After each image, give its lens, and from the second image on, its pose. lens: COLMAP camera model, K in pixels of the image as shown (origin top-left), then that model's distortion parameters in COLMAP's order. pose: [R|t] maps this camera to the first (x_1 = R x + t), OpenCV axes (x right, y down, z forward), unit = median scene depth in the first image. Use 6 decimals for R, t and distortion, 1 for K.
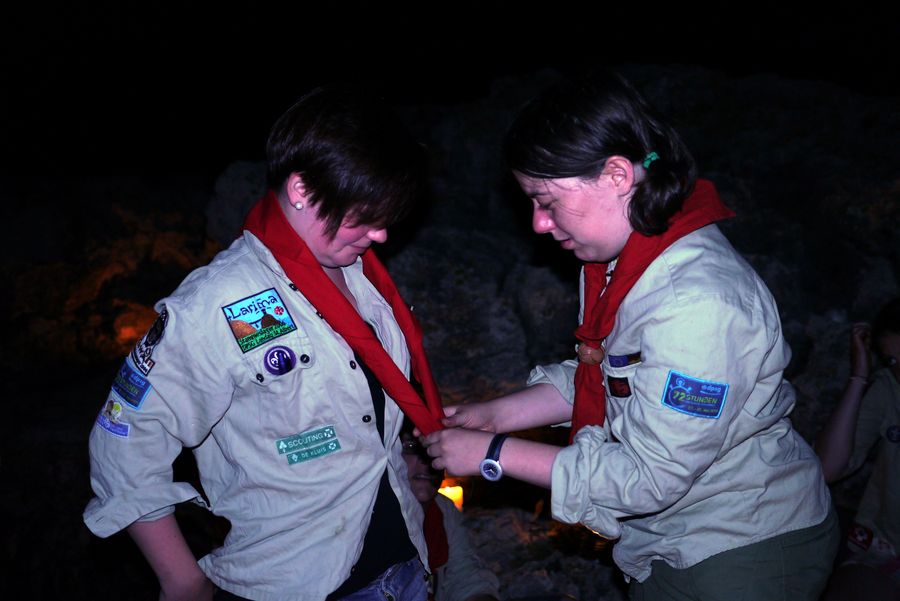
lens RADIAL K [[1026.3, 0, 445.9], [0, 1026.3, 298.1], [0, 0, 1]] dist [-0.022194, 0.033580]
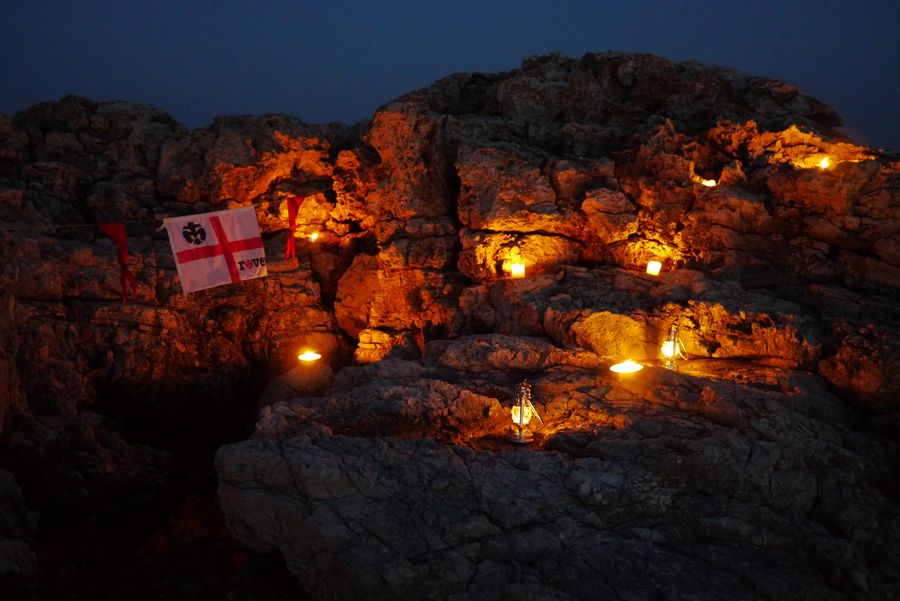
lens RADIAL K [[1026.3, 0, 445.9], [0, 1026.3, 298.1], [0, 0, 1]] dist [-0.022194, 0.033580]
pose [[0.999399, 0.023919, 0.025092, -0.164900], [-0.024801, 0.999064, 0.035442, 0.159453], [-0.024221, -0.036043, 0.999057, -0.901646]]
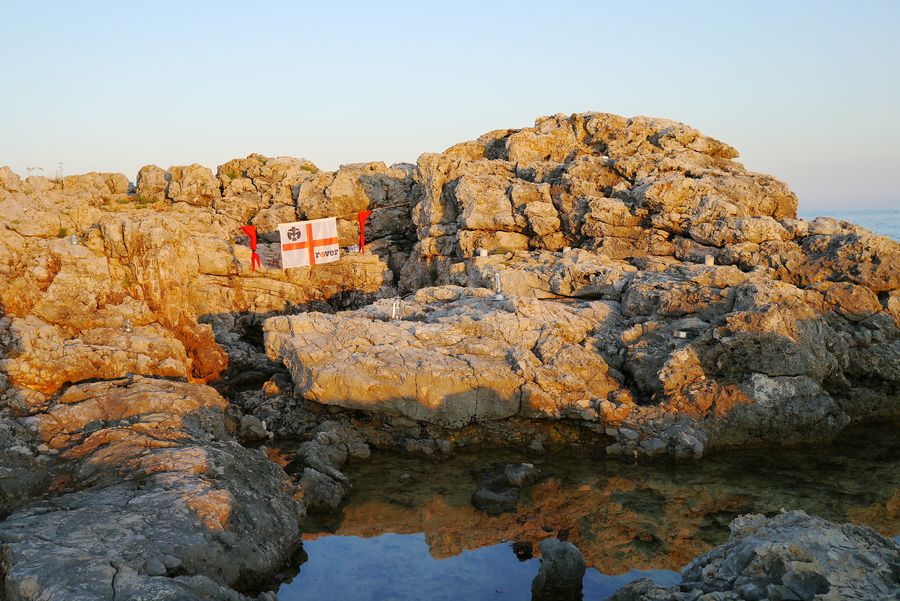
lens RADIAL K [[1026.3, 0, 445.9], [0, 1026.3, 298.1], [0, 0, 1]] dist [-0.022194, 0.033580]
pose [[0.980375, 0.020864, -0.196036, 0.466172], [-0.021777, 0.999760, -0.002498, 0.309017], [0.195936, 0.006718, 0.980594, -1.986256]]
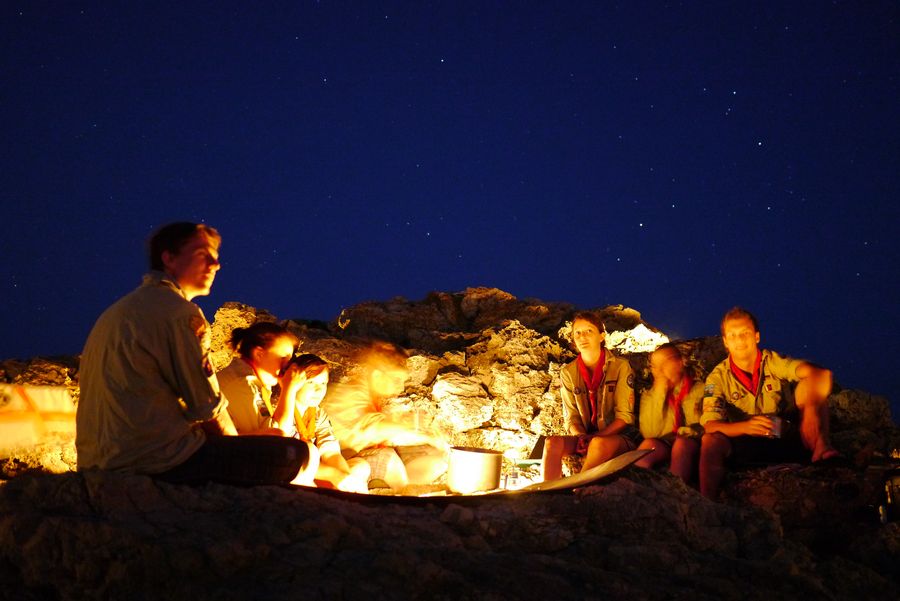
lens RADIAL K [[1026.3, 0, 445.9], [0, 1026.3, 298.1], [0, 0, 1]] dist [-0.022194, 0.033580]
pose [[0.982083, 0.071853, 0.174210, -0.166395], [-0.009892, 0.942836, -0.333111, 0.470416], [-0.188187, 0.325419, 0.926654, -0.709382]]
